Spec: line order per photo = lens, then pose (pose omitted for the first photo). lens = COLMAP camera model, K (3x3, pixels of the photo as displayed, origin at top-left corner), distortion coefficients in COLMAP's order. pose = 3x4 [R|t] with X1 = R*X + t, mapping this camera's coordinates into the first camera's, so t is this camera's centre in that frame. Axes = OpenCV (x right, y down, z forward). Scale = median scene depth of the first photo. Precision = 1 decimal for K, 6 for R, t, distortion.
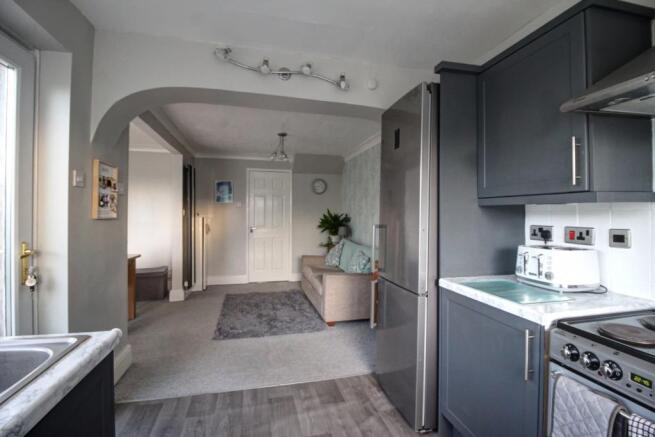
lens RADIAL K [[306.4, 0, 327.9], [0, 306.4, 214.3], [0, 0, 1]] dist [0.001945, -0.015748]
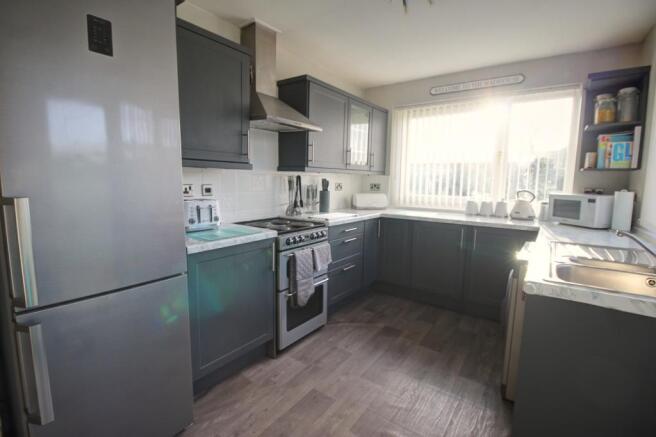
lens RADIAL K [[306.9, 0, 328.4], [0, 306.9, 214.3], [0, 0, 1]] dist [0.001945, -0.015748]
pose [[-0.649554, -0.098430, 0.753917, -0.694177], [-0.016298, 0.993159, 0.115623, 0.006558], [-0.760141, 0.062817, -0.646715, 1.524432]]
